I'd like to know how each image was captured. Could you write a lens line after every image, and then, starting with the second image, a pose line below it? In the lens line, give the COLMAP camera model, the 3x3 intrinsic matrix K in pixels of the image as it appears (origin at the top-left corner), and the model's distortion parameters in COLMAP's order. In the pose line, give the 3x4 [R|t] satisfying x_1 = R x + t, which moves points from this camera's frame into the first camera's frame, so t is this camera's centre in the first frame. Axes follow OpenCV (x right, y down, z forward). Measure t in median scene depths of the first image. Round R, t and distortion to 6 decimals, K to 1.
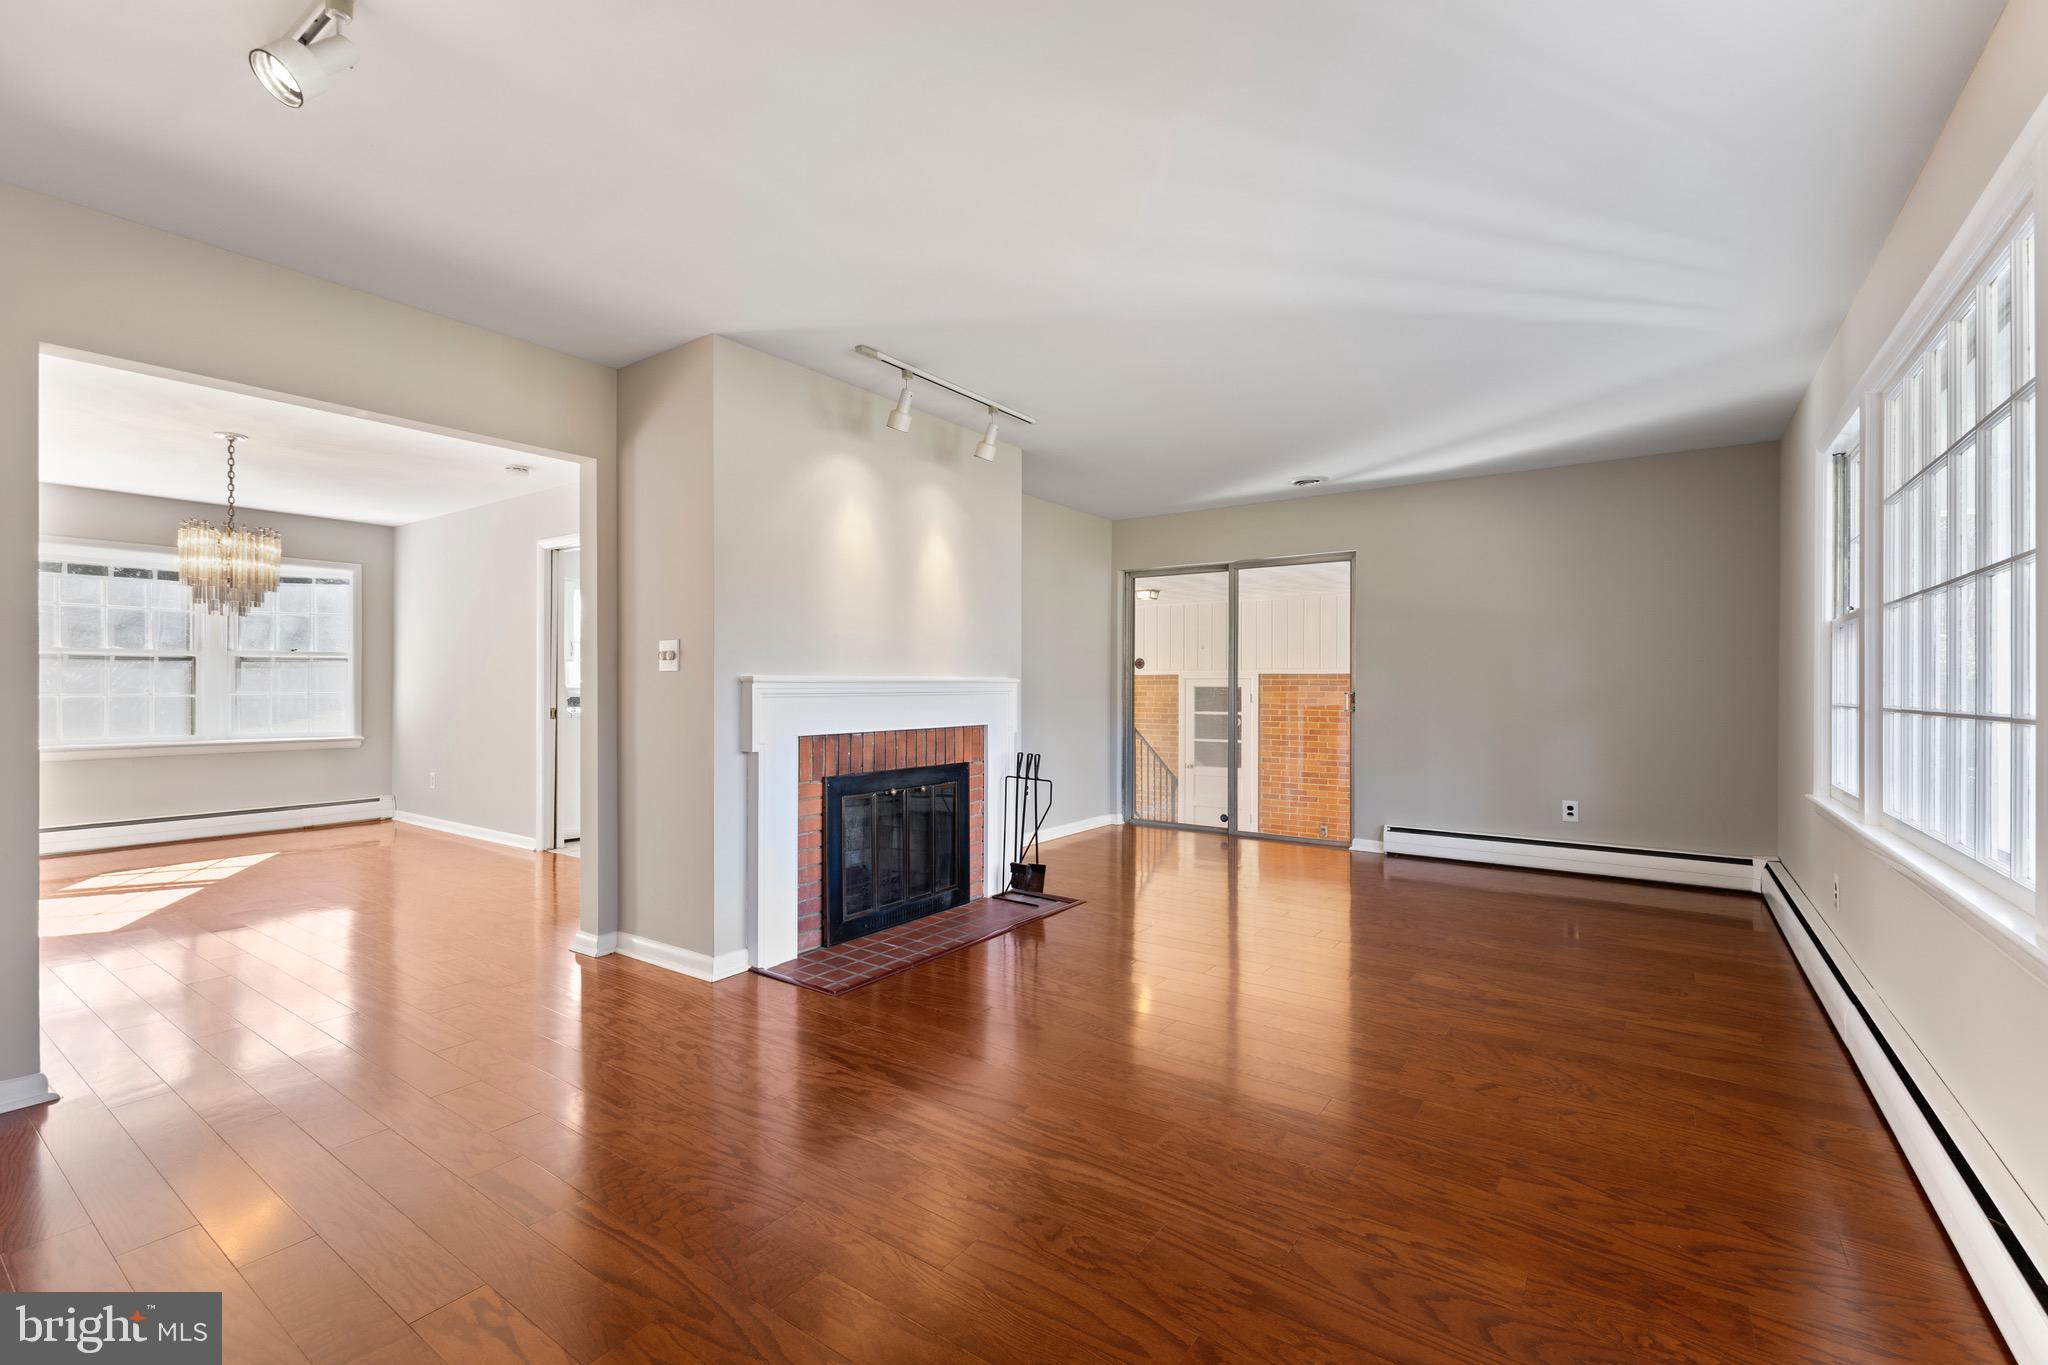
lens RADIAL K [[887.0, 0, 1021.7], [0, 887.0, 687.3], [0, 0, 1]] dist [0.015852, -0.000510]
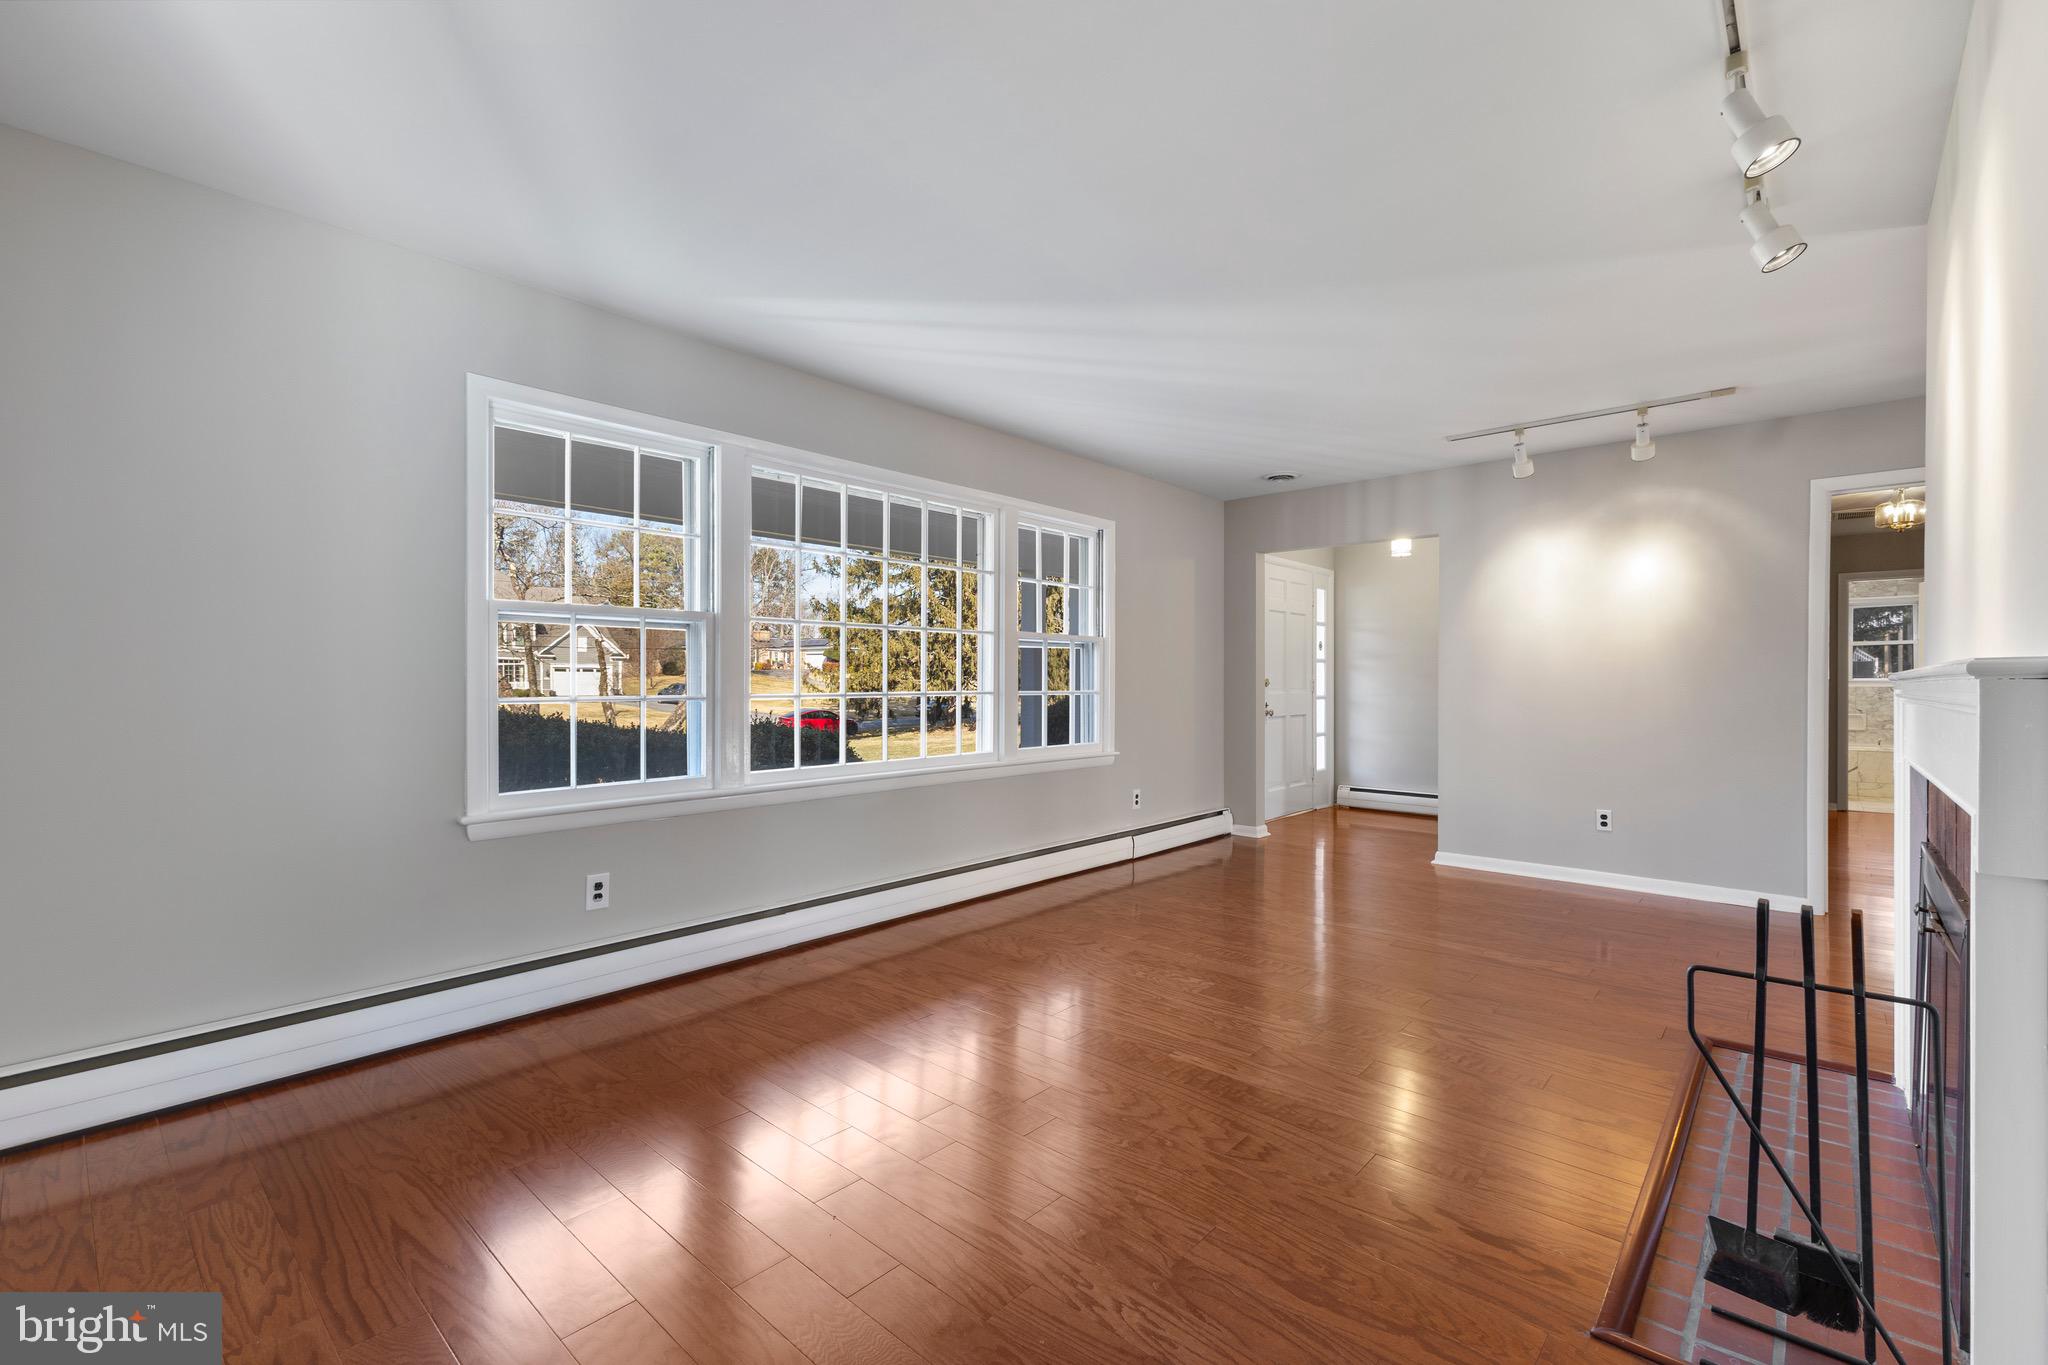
lens RADIAL K [[887.0, 0, 1029.5], [0, 887.0, 684.0], [0, 0, 1]] dist [0.015852, -0.000510]
pose [[-0.994142, -0.009271, 0.107685, 0.288386], [-0.008688, 0.999945, 0.005879, -0.000708], [-0.107734, 0.004909, -0.994168, 1.582348]]
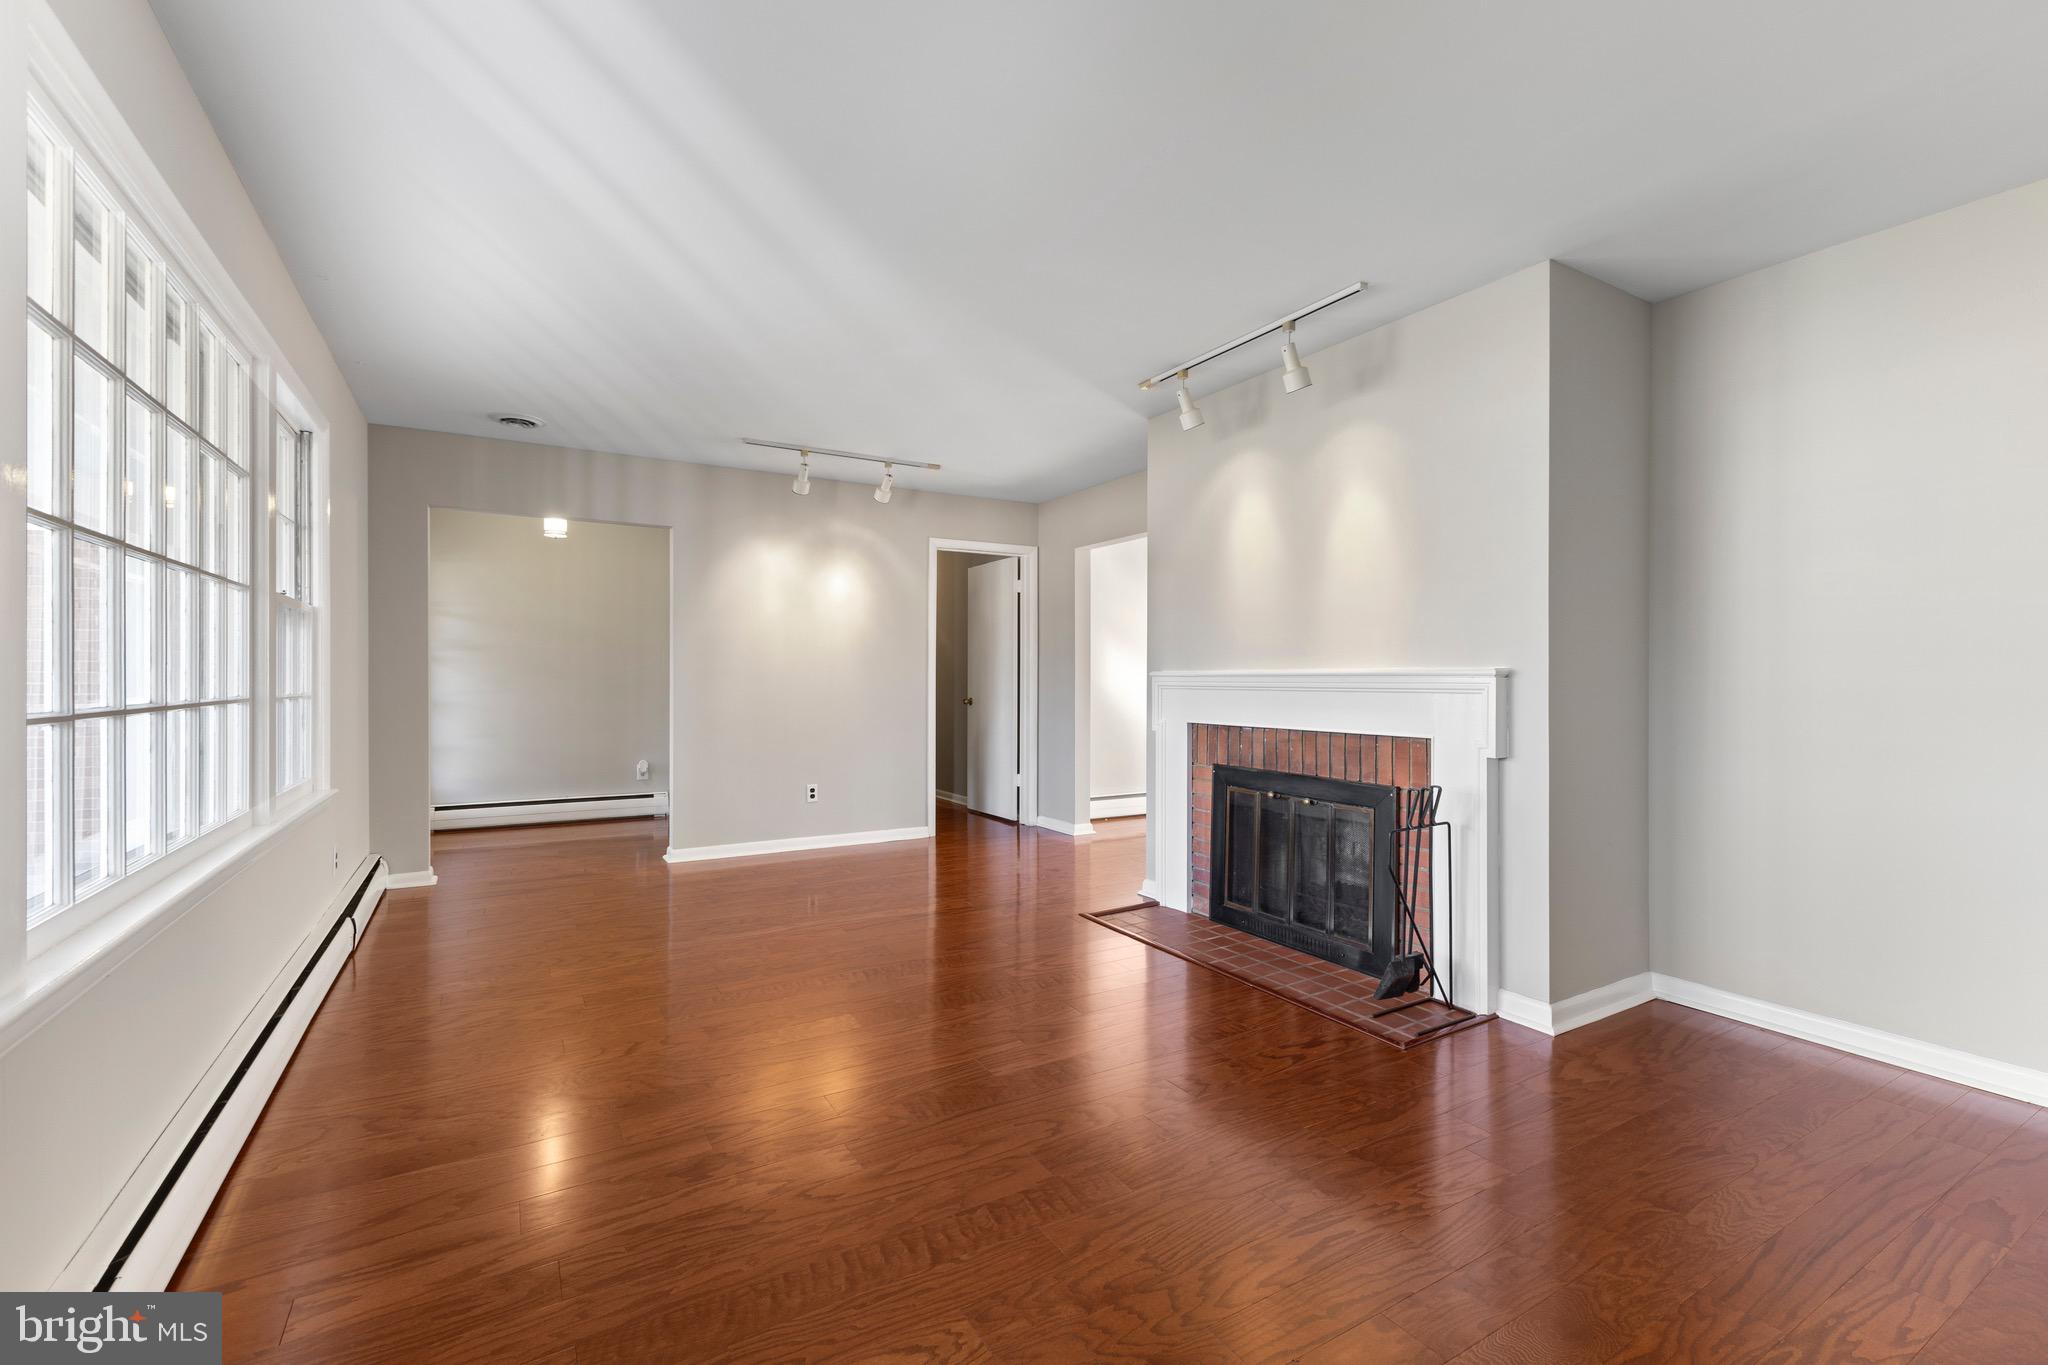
lens RADIAL K [[887.0, 0, 1028.9], [0, 887.0, 676.3], [0, 0, 1]] dist [0.015852, -0.000510]
pose [[-0.408364, -0.005182, -0.912804, 0.827659], [-0.005313, 0.999980, -0.003300, -0.001157], [0.912804, 0.003502, -0.408384, 1.183937]]
